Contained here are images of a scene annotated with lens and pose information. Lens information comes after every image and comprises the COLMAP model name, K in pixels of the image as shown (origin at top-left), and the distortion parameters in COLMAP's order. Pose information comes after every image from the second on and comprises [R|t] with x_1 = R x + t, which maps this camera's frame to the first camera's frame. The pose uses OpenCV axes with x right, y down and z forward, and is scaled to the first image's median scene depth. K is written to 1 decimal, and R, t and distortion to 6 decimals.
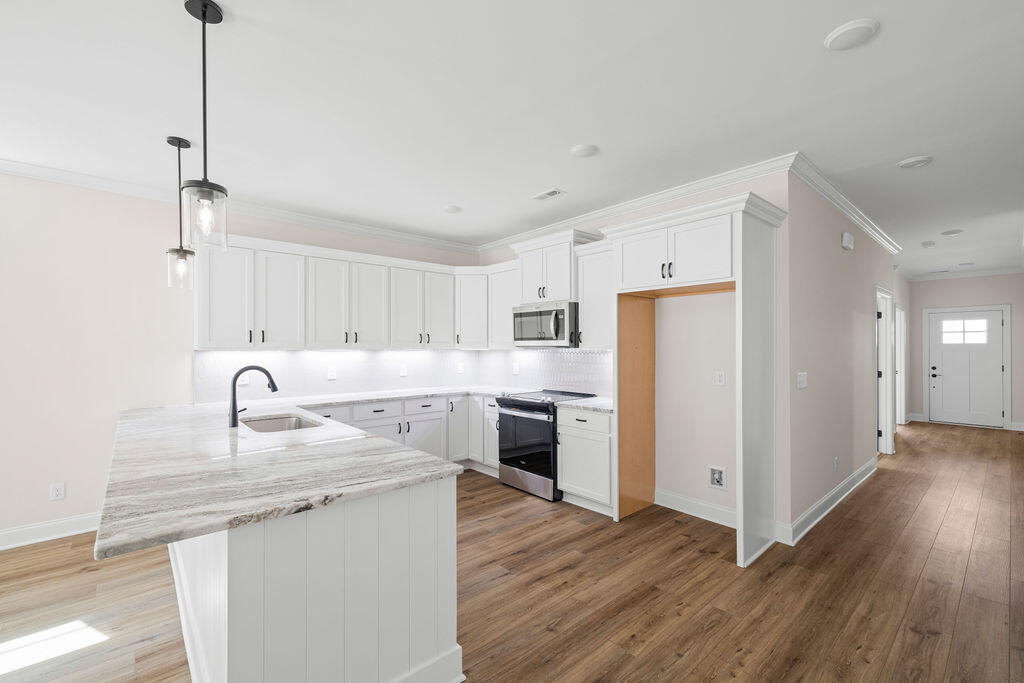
lens RADIAL K [[431.8, 0, 509.0], [0, 431.8, 347.8], [0, 0, 1]] dist [0.006686, -0.000106]
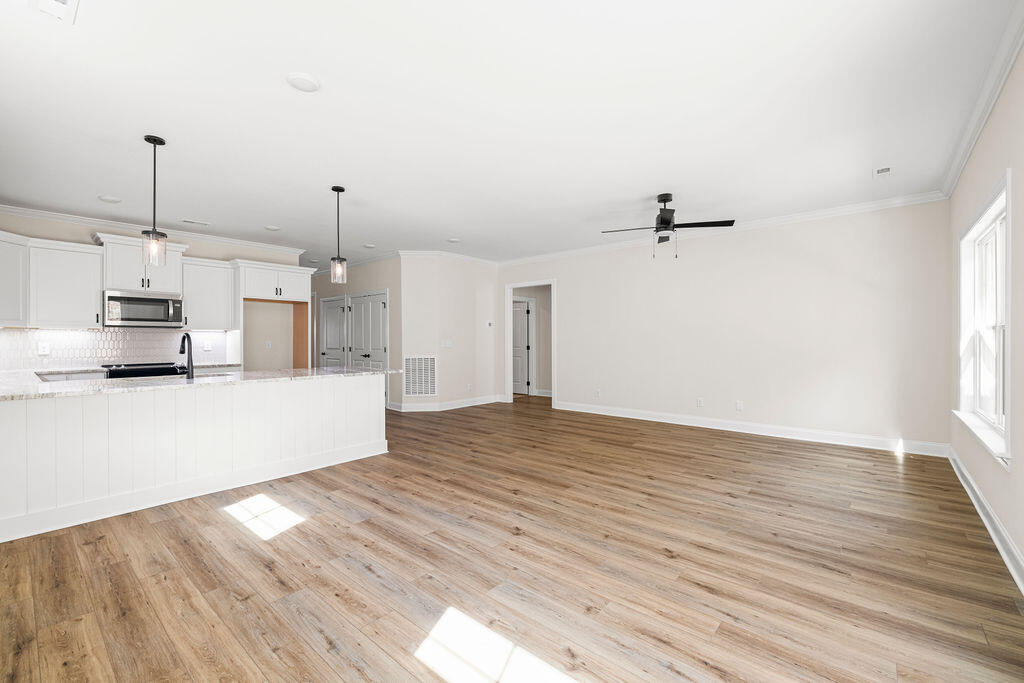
lens RADIAL K [[431.8, 0, 506.2], [0, 431.8, 343.3], [0, 0, 1]] dist [0.006686, -0.000106]
pose [[-0.143935, -0.001499, 0.989586, -1.501412], [0.007319, 0.999970, 0.002579, 0.056706], [-0.989560, 0.007614, -0.143919, 0.172681]]
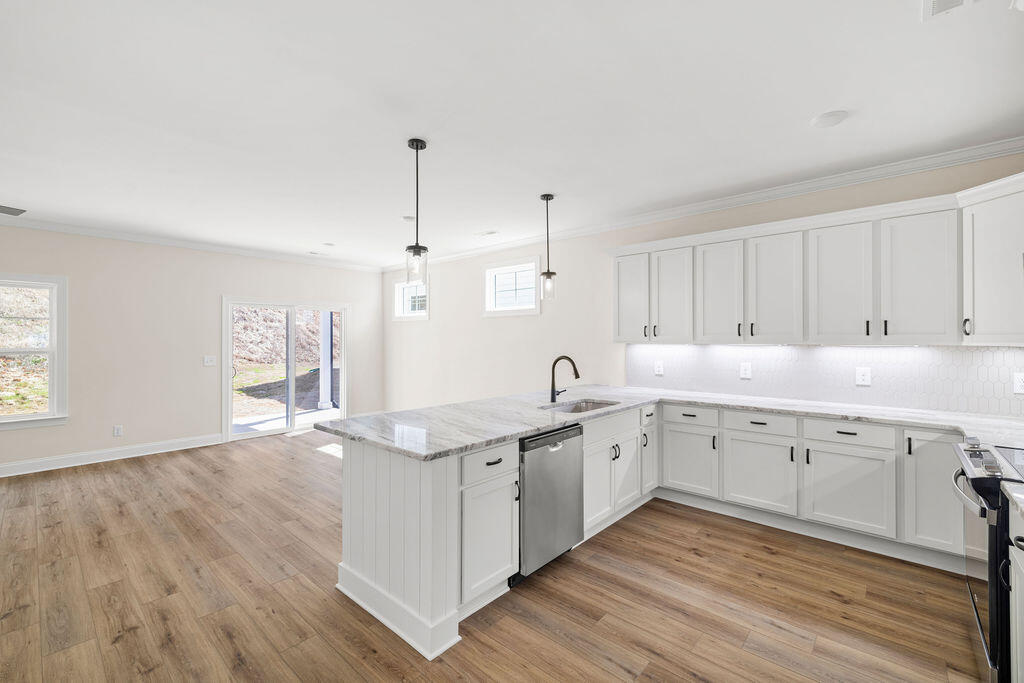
lens RADIAL K [[431.8, 0, 505.9], [0, 431.8, 338.2], [0, 0, 1]] dist [0.006686, -0.000106]
pose [[0.125066, -0.003287, -0.992143, 0.462379], [-0.001384, 0.999993, -0.003487, -0.003833], [0.992147, 0.001809, 0.125061, 0.503547]]
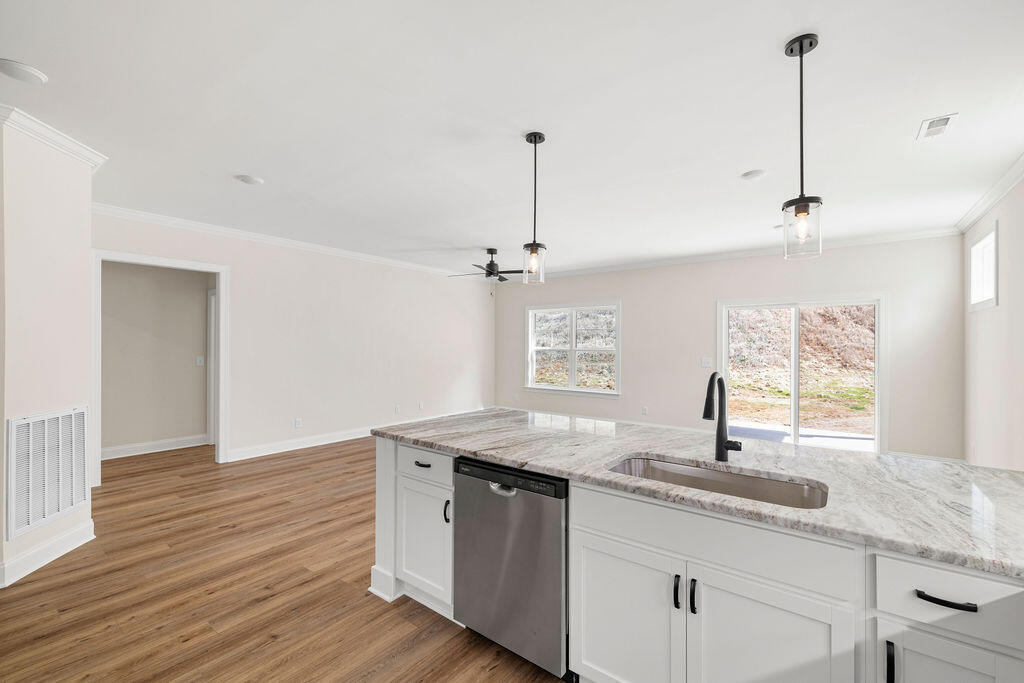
lens RADIAL K [[431.8, 0, 505.0], [0, 431.8, 341.4], [0, 0, 1]] dist [0.006686, -0.000106]
pose [[-0.980913, -0.004867, -0.194384, -0.122070], [-0.003663, 0.999972, -0.006553, 0.000726], [0.194410, -0.005716, -0.980904, 1.157605]]
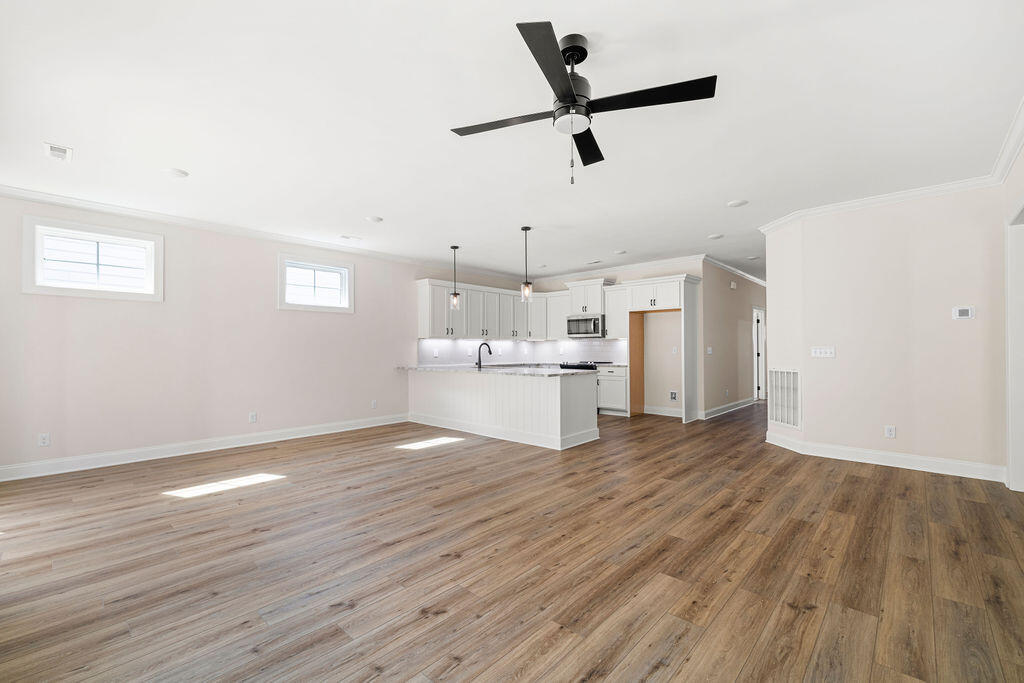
lens RADIAL K [[431.8, 0, 509.2], [0, 431.8, 347.0], [0, 0, 1]] dist [0.006686, -0.000106]
pose [[0.994316, -0.000504, 0.106466, -0.525158], [0.001124, 0.999983, -0.005757, 0.057249], [-0.106461, 0.005844, 0.994300, -0.987196]]
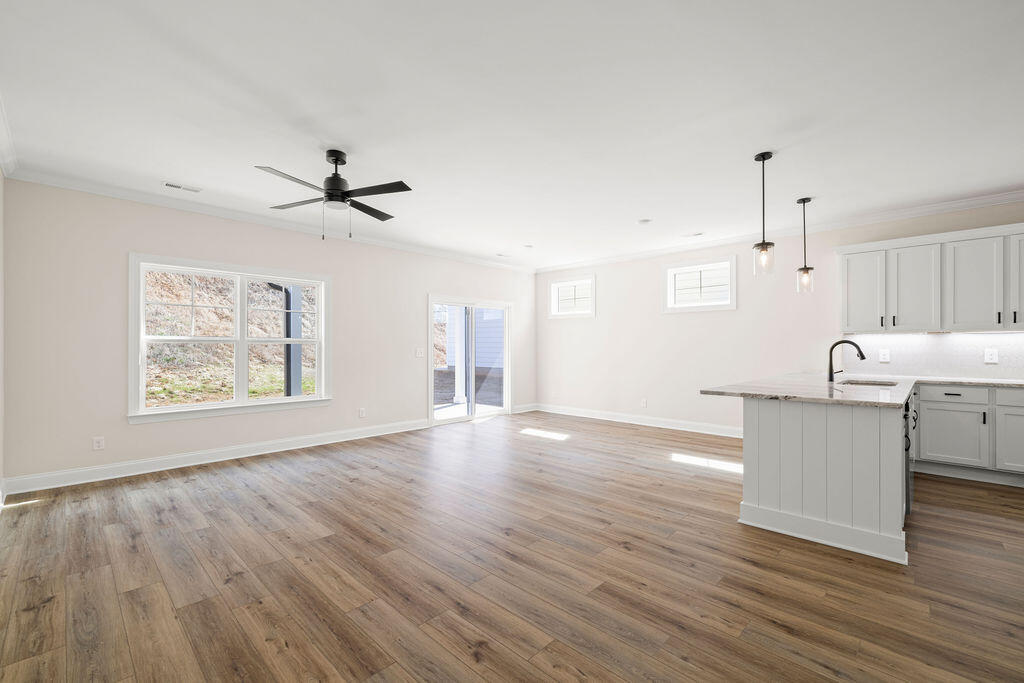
lens RADIAL K [[431.8, 0, 511.2], [0, 431.8, 346.2], [0, 0, 1]] dist [0.006686, -0.000106]
pose [[0.091089, -0.000441, -0.995843, 0.534044], [-0.003256, 0.999994, -0.000741, 0.048083], [0.995837, 0.003310, 0.091087, -0.159368]]
